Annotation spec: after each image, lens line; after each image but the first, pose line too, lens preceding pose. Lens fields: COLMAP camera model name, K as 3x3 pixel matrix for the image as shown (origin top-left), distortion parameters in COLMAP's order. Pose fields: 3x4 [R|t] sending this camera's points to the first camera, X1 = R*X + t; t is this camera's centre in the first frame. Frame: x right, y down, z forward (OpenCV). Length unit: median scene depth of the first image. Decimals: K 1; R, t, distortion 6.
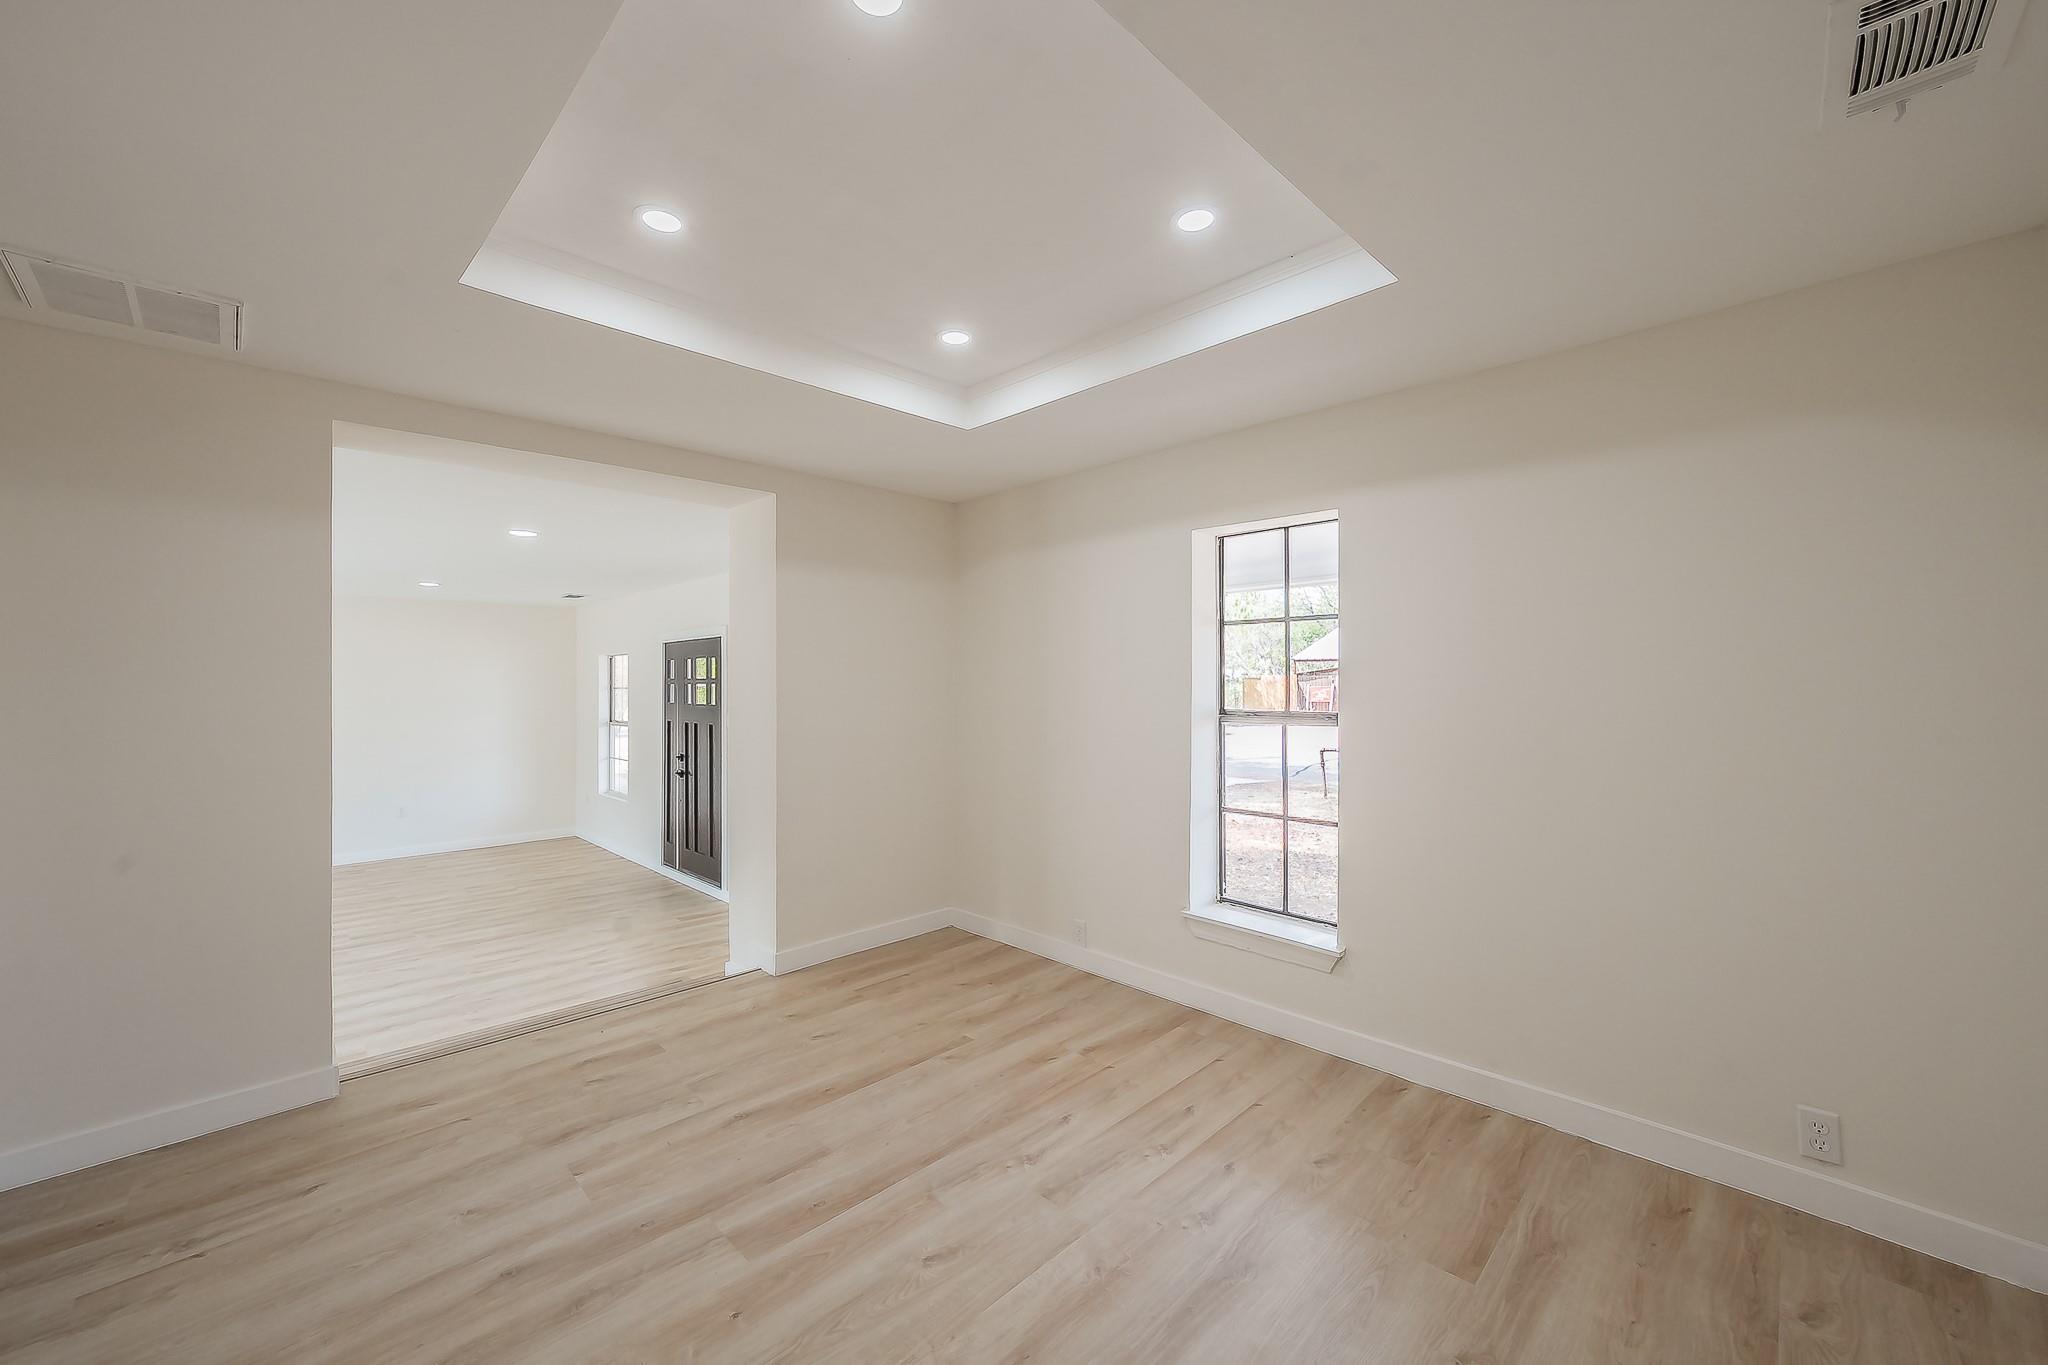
lens RADIAL K [[789.3, 0, 1024.0], [0, 789.3, 682.5], [0, 0, 1]] dist [0.008299, -0.000098]
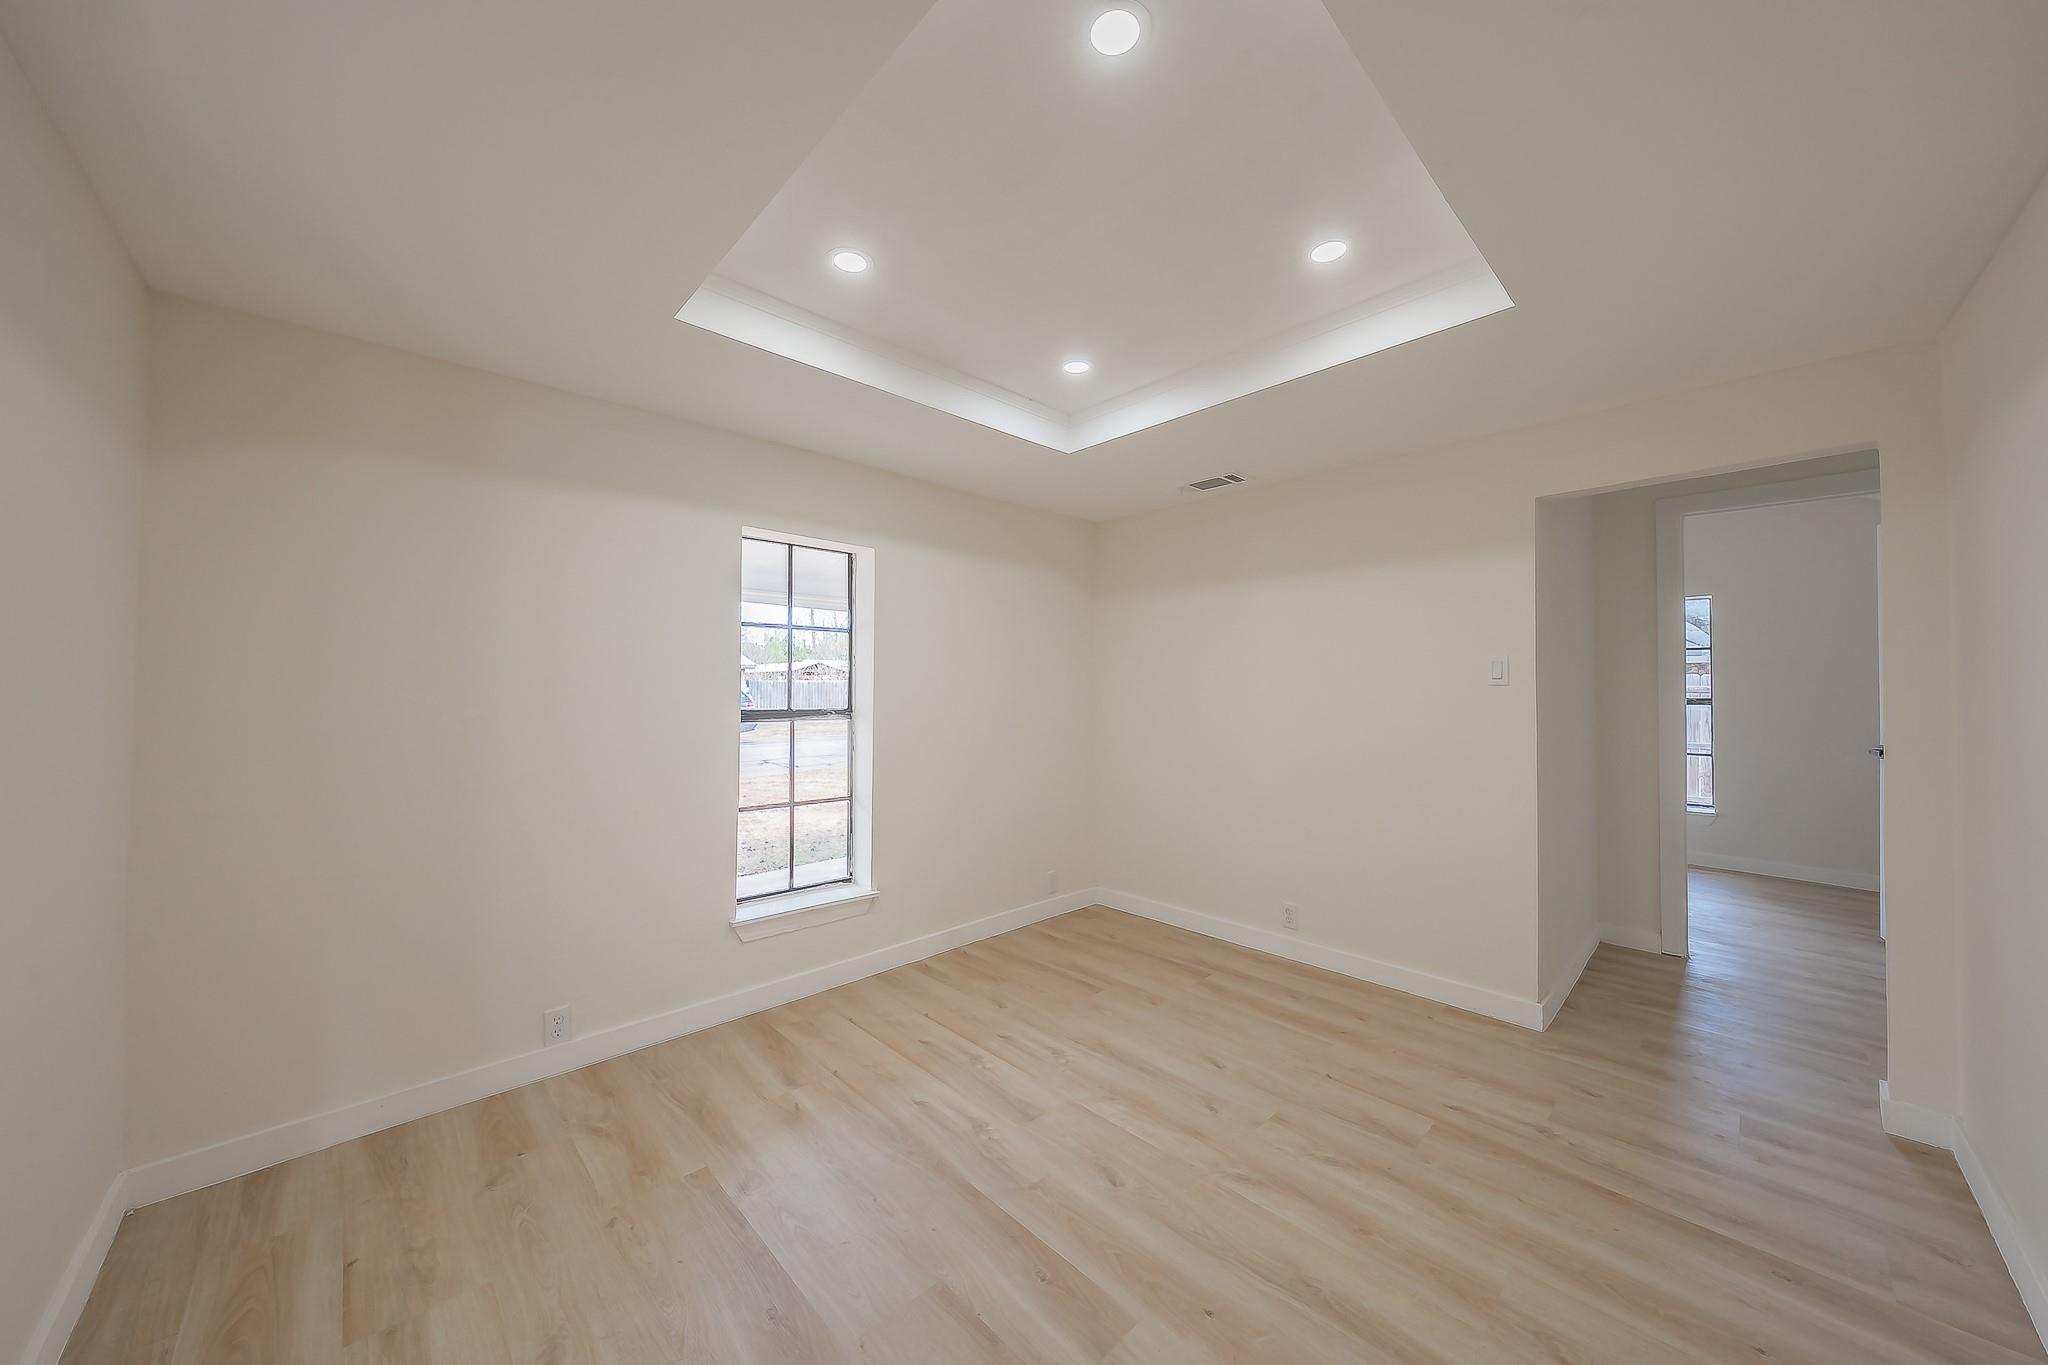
lens RADIAL K [[717.1, 0, 1024.0], [0, 717.1, 682.5], [0, 0, 1]] dist [0.000038, 0.000088]
pose [[0.013348, 0.015286, 0.999794, -0.874477], [-0.001834, 0.999882, -0.015262, 0.016582], [-0.999909, -0.001629, 0.013374, 0.838046]]
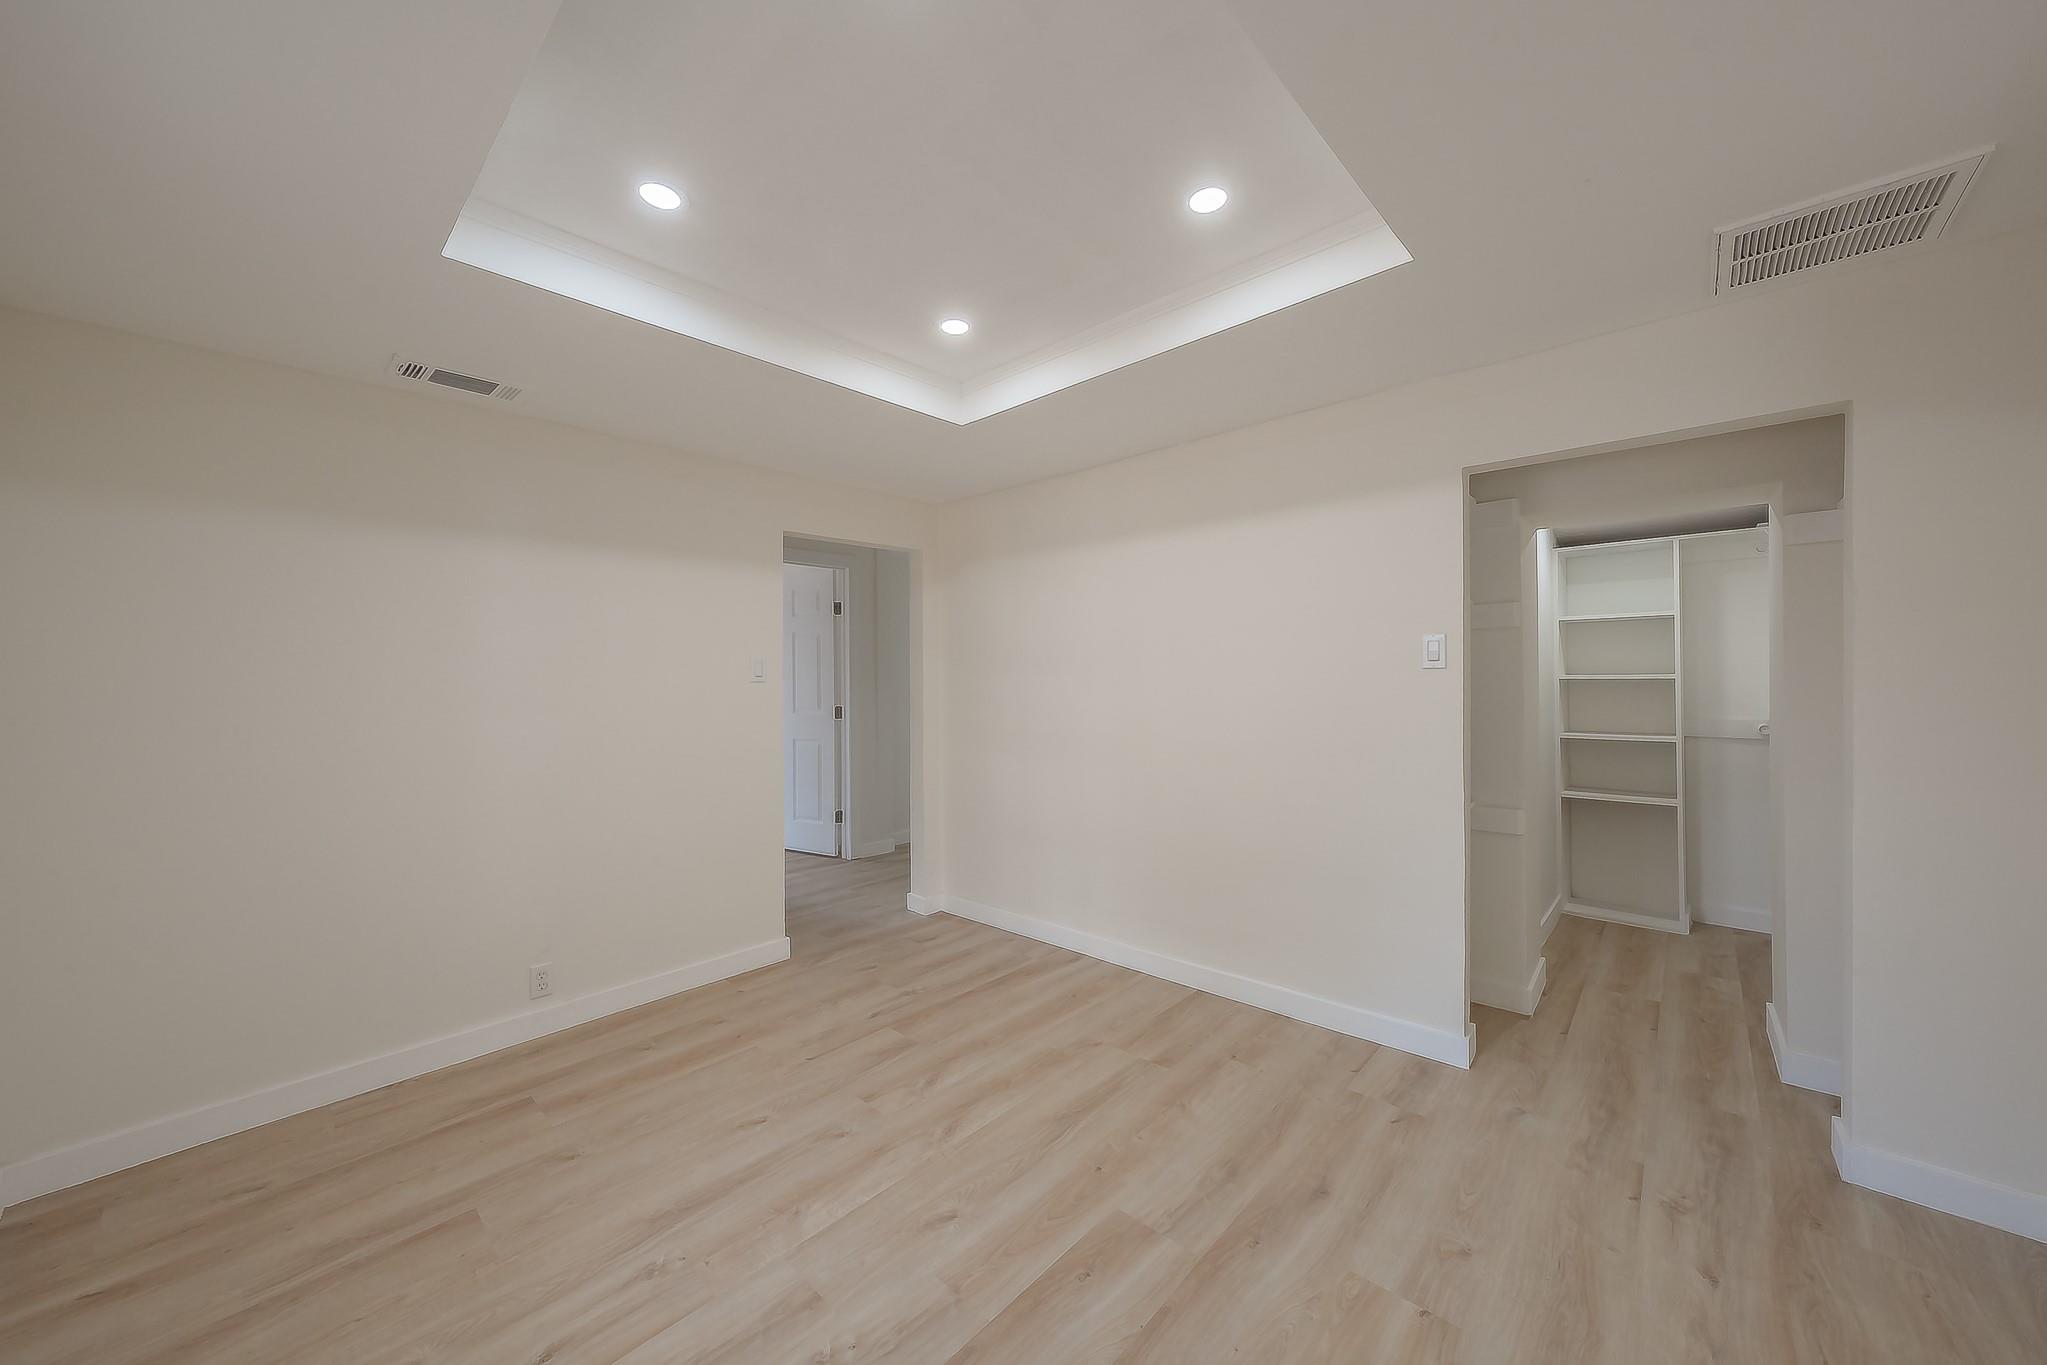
lens RADIAL K [[716.7, 0, 1023.5], [0, 716.7, 682.5], [0, 0, 1]] dist [0.000038, 0.000088]
pose [[-0.998713, 0.018053, -0.047397, -0.137995], [0.017931, 0.999835, 0.002988, 0.003630], [0.047443, 0.002134, -0.998872, 1.477124]]
